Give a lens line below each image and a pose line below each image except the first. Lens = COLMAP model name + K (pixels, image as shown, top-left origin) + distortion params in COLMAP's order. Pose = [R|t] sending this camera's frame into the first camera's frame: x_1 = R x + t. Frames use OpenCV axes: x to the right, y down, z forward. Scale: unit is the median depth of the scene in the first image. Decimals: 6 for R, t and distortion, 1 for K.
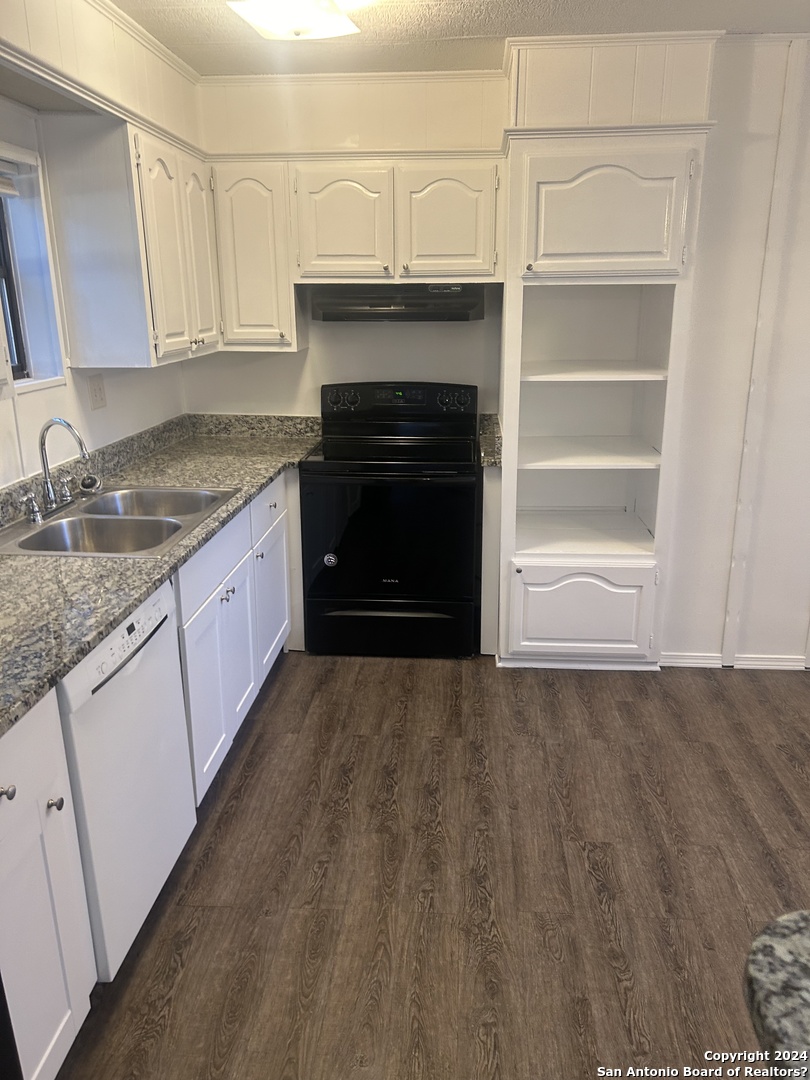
lens RADIAL K [[812.6, 0, 405.0], [0, 812.6, 540.0], [0, 0, 1]] dist [0.064048, -0.047099]
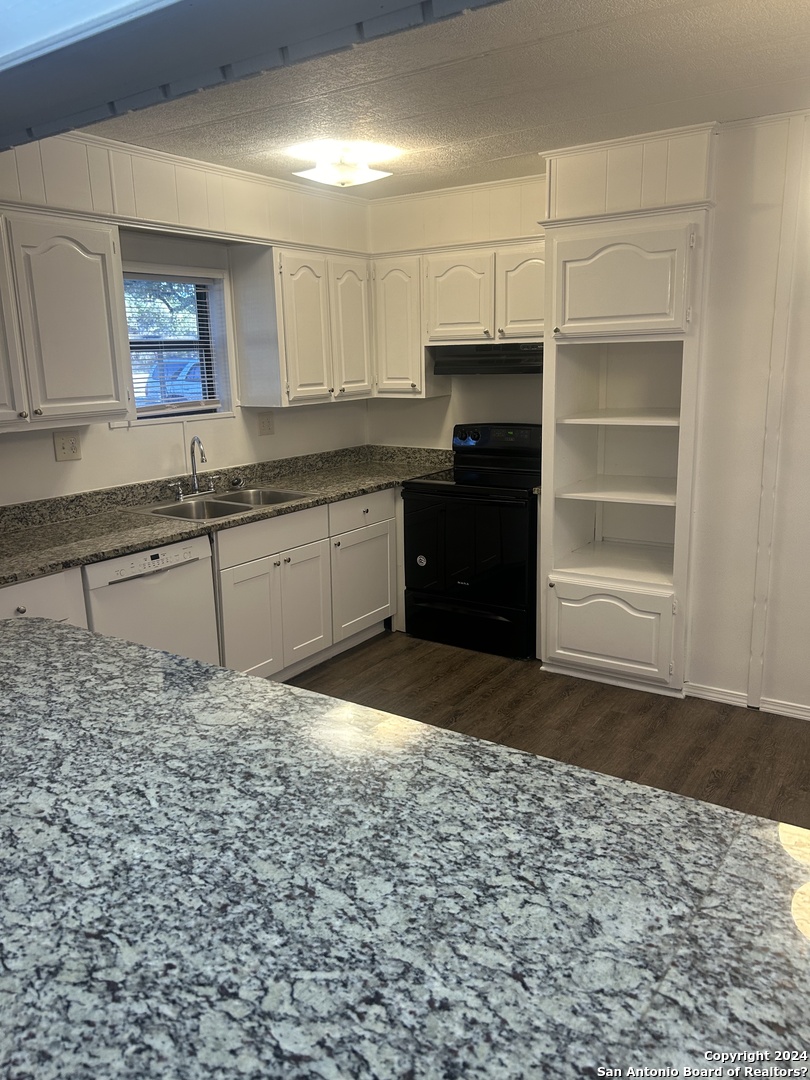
lens RADIAL K [[812.6, 0, 405.0], [0, 812.6, 540.0], [0, 0, 1]] dist [0.064048, -0.047099]
pose [[0.867705, 0.095584, -0.487802, 0.517259], [-0.124819, 0.991793, -0.027689, 0.031642], [0.481152, 0.084913, 0.872515, -0.118537]]
